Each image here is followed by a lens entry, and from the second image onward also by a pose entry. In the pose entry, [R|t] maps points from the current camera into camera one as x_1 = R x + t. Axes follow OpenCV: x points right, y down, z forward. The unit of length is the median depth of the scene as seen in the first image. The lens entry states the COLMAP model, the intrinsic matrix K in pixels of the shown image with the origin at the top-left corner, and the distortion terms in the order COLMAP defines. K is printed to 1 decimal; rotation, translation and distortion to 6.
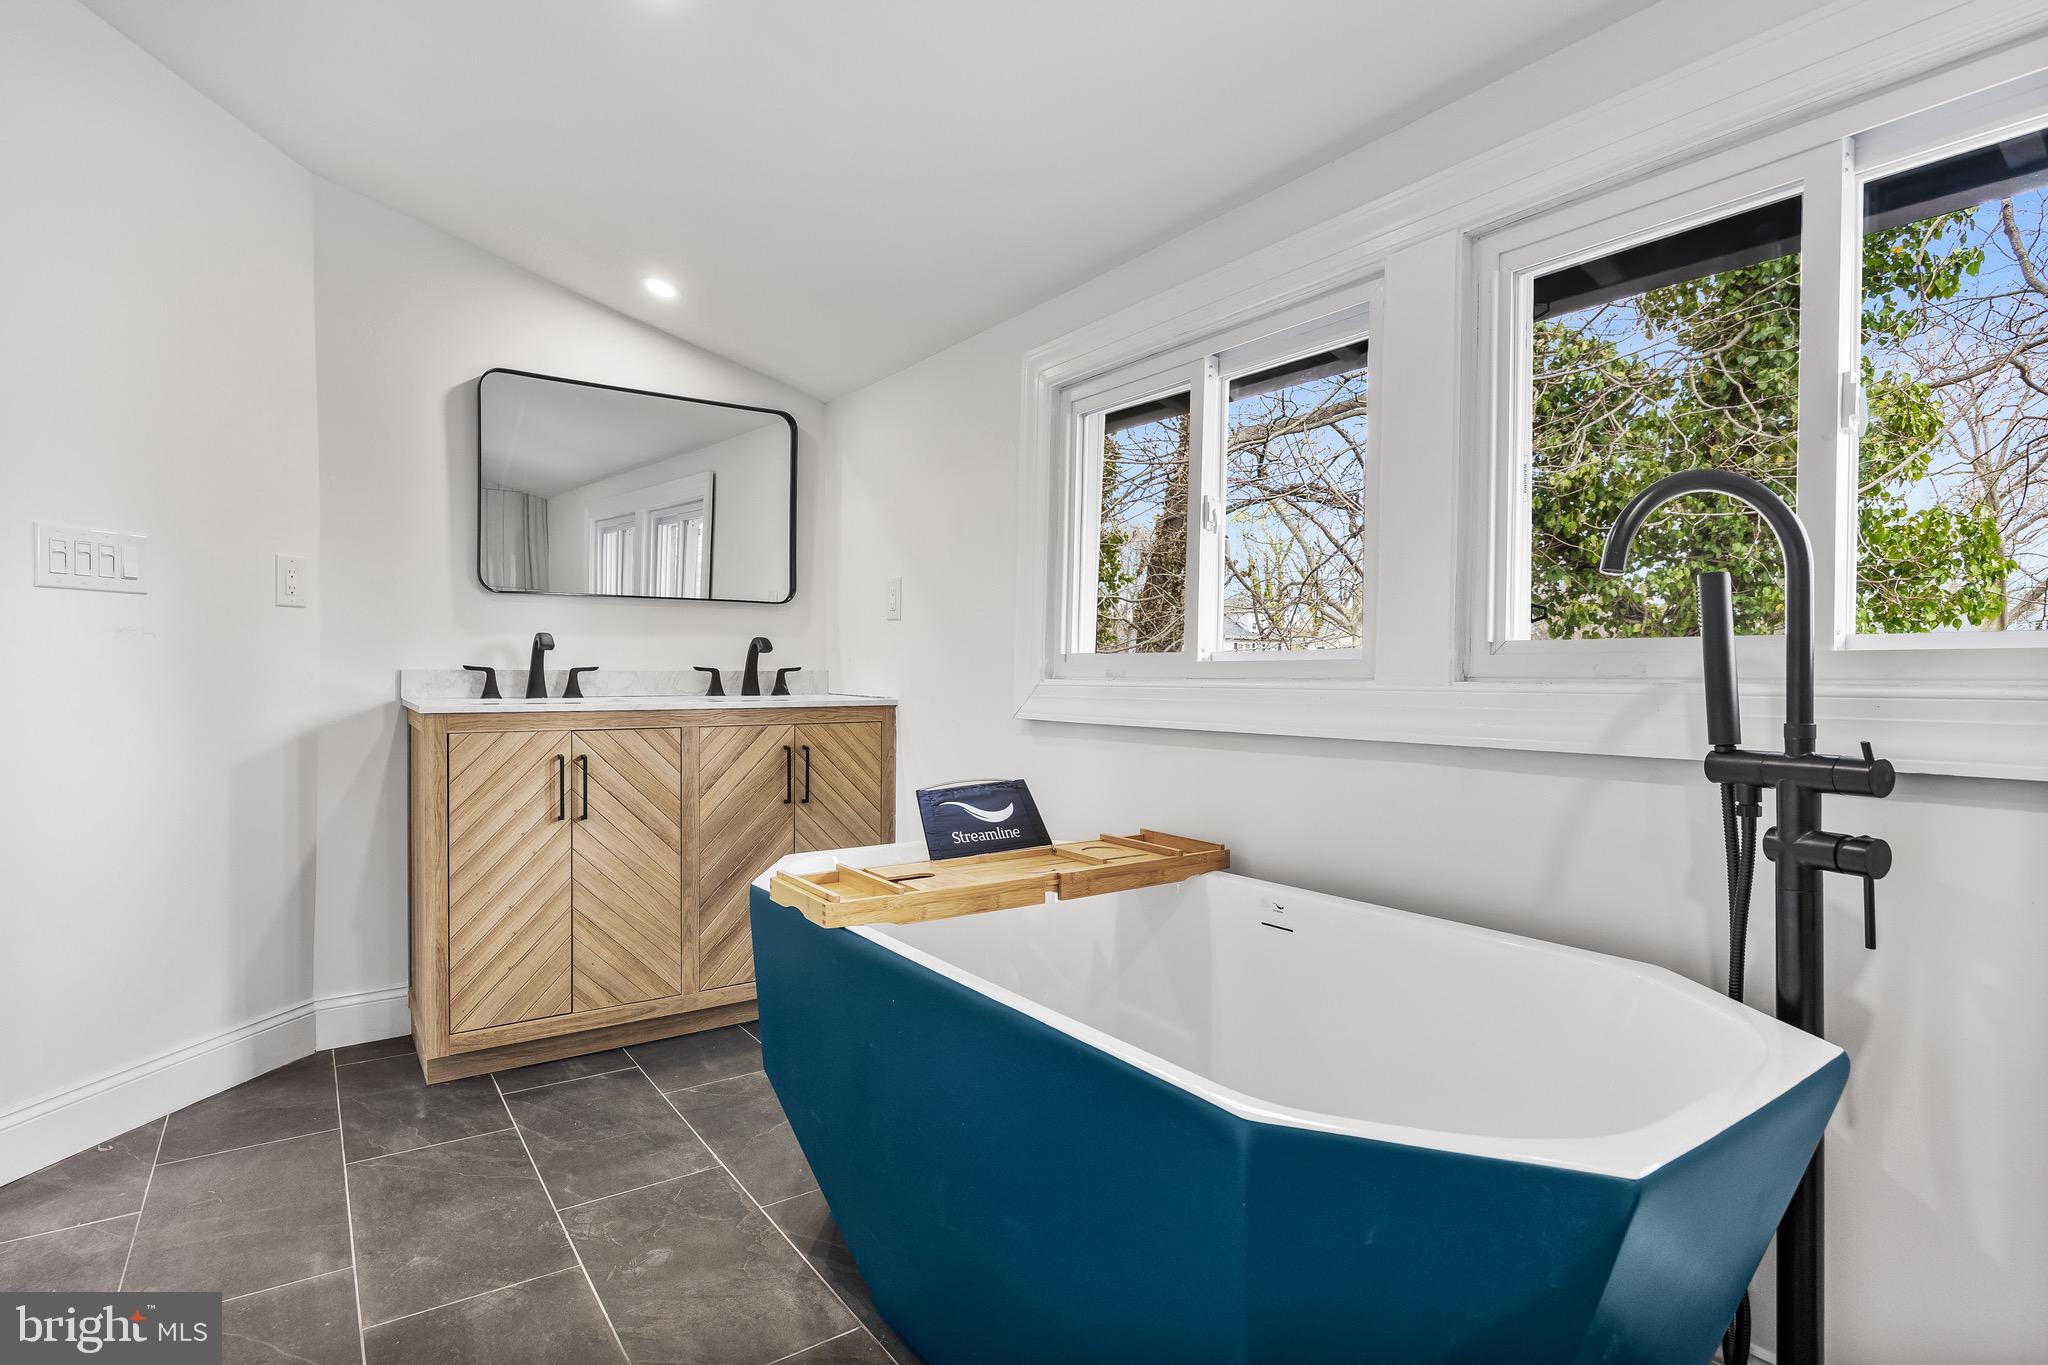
lens RADIAL K [[1020.2, 0, 1016.8], [0, 1020.2, 670.1], [0, 0, 1]] dist [-0.006006, -0.000619]
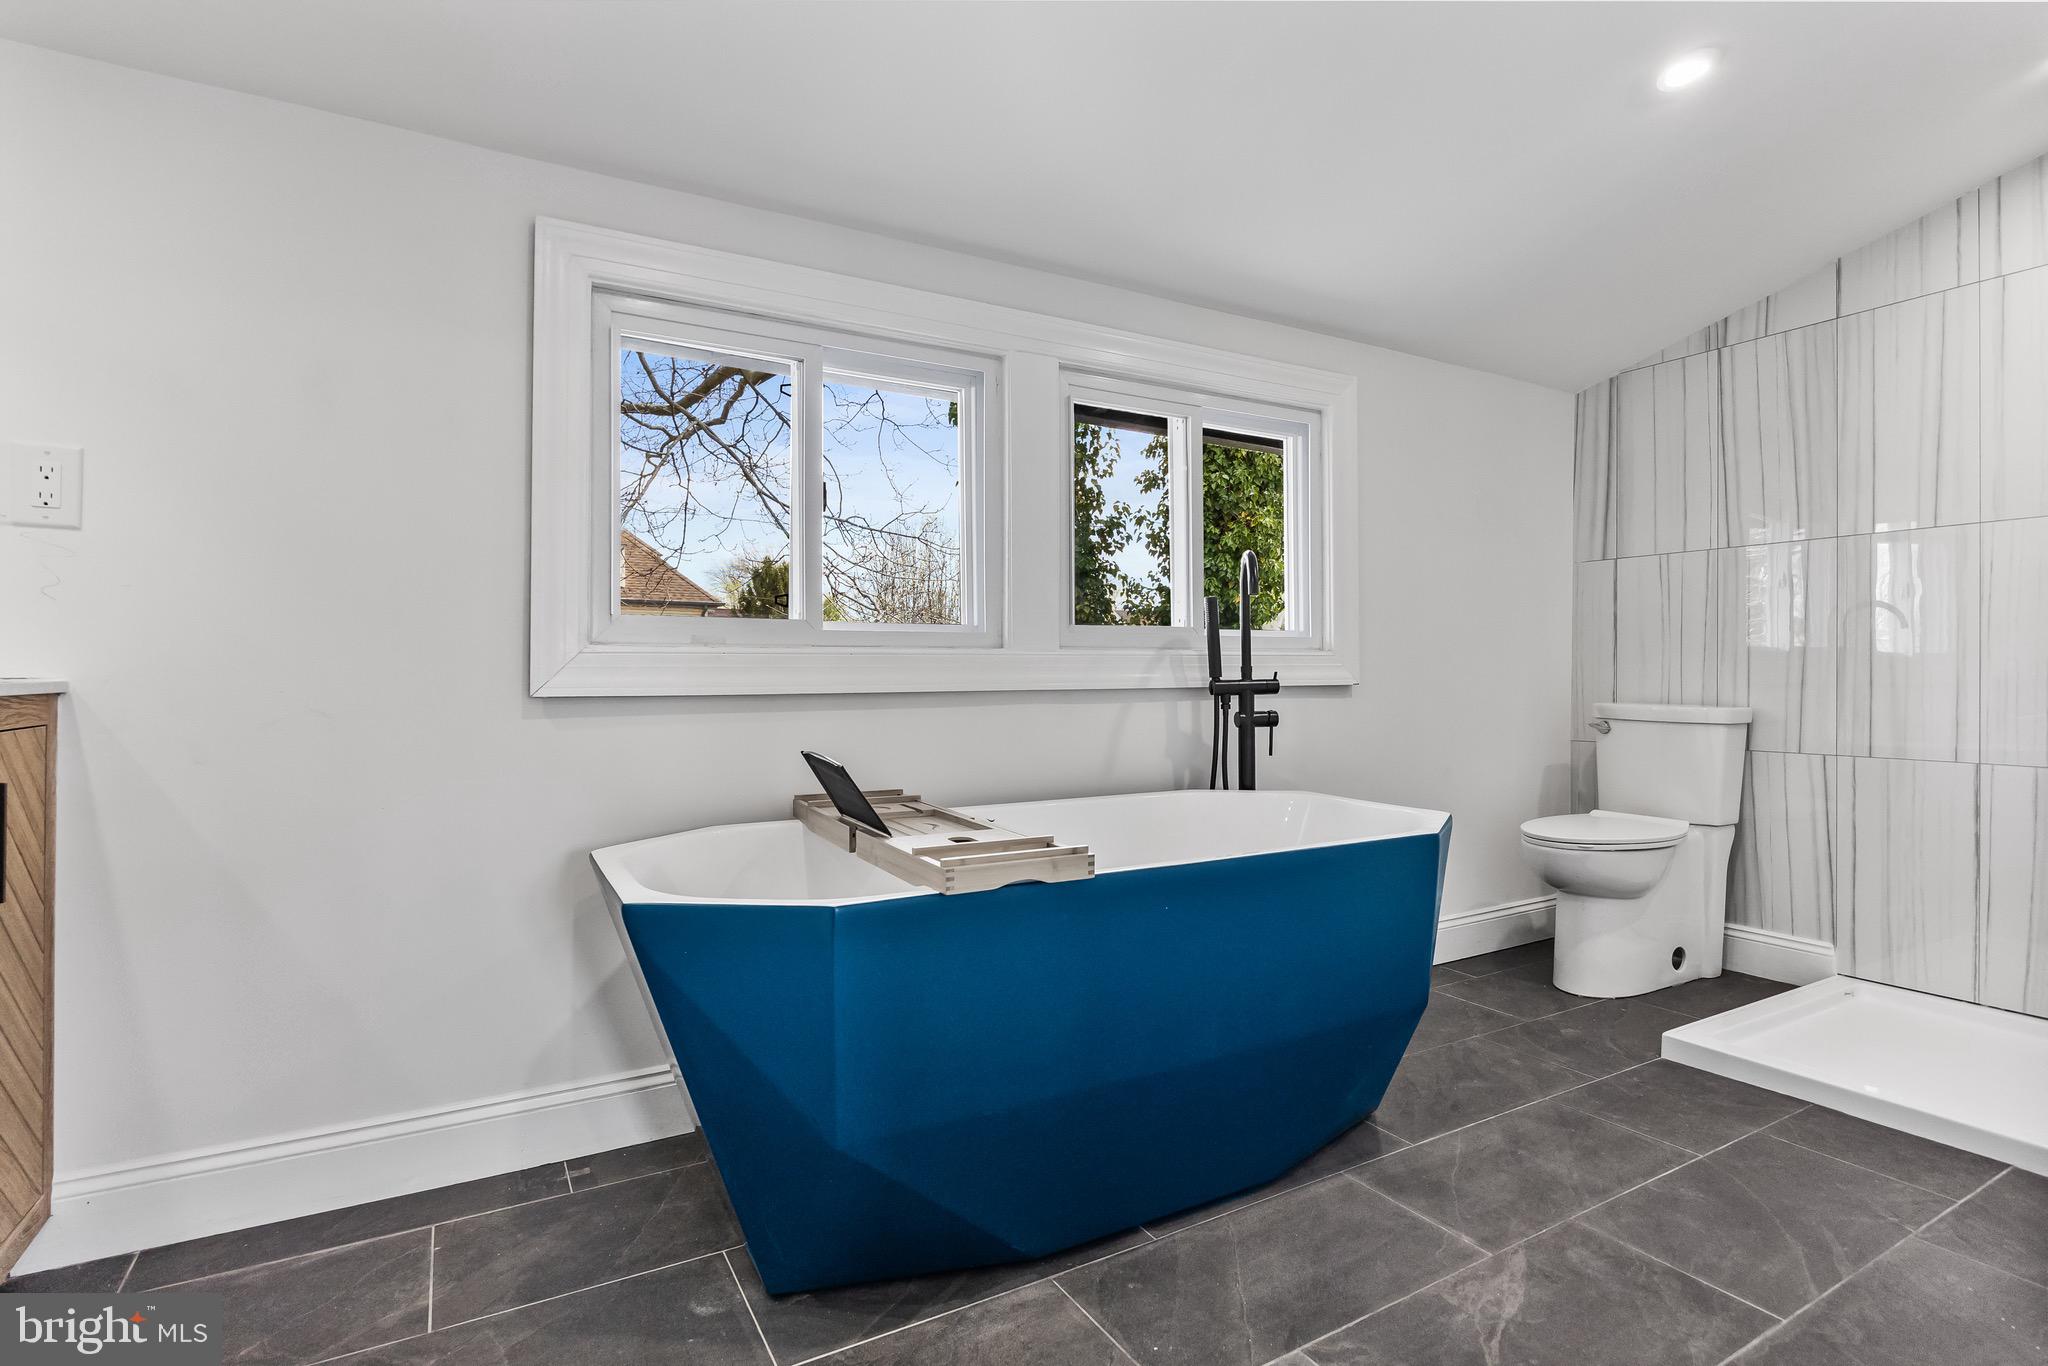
lens RADIAL K [[1020.2, 0, 1016.8], [0, 1020.2, 670.6], [0, 0, 1]] dist [-0.006006, -0.000619]
pose [[0.080407, -0.001768, 0.996761, -1.557894], [-0.003220, 0.999993, 0.002033, 0.055881], [-0.996757, -0.003373, 0.080401, 1.281035]]
